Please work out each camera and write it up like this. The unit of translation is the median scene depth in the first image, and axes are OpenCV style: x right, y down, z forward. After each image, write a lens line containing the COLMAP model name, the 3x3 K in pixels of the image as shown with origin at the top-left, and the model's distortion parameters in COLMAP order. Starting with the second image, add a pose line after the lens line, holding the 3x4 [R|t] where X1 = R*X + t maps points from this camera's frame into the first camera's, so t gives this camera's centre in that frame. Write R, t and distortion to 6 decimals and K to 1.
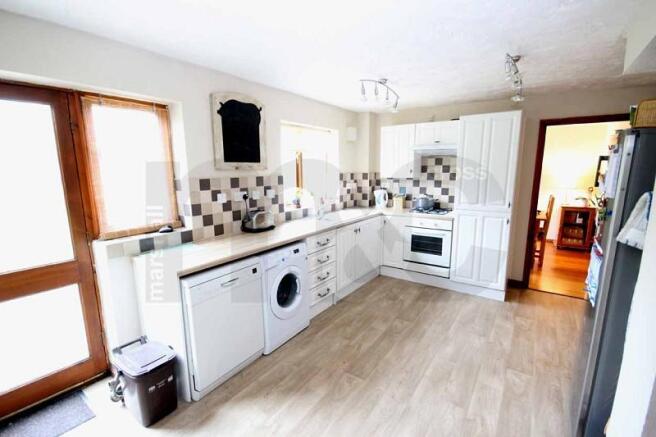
lens RADIAL K [[303.2, 0, 329.1], [0, 303.2, 223.5], [0, 0, 1]] dist [0.000647, 0.000340]
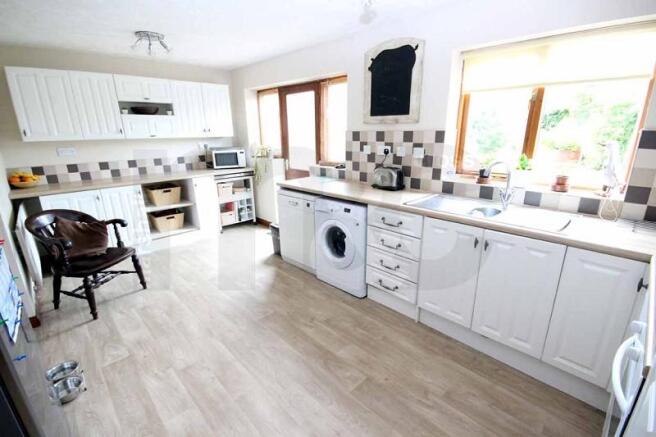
lens RADIAL K [[303.7, 0, 328.0], [0, 303.7, 218.5], [0, 0, 1]] dist [0.018141, -0.000785]
pose [[-0.198359, 0.298077, -0.933704, 0.807300], [-0.155322, 0.931036, 0.330223, -0.194842], [0.967744, 0.210528, -0.138382, 1.063337]]
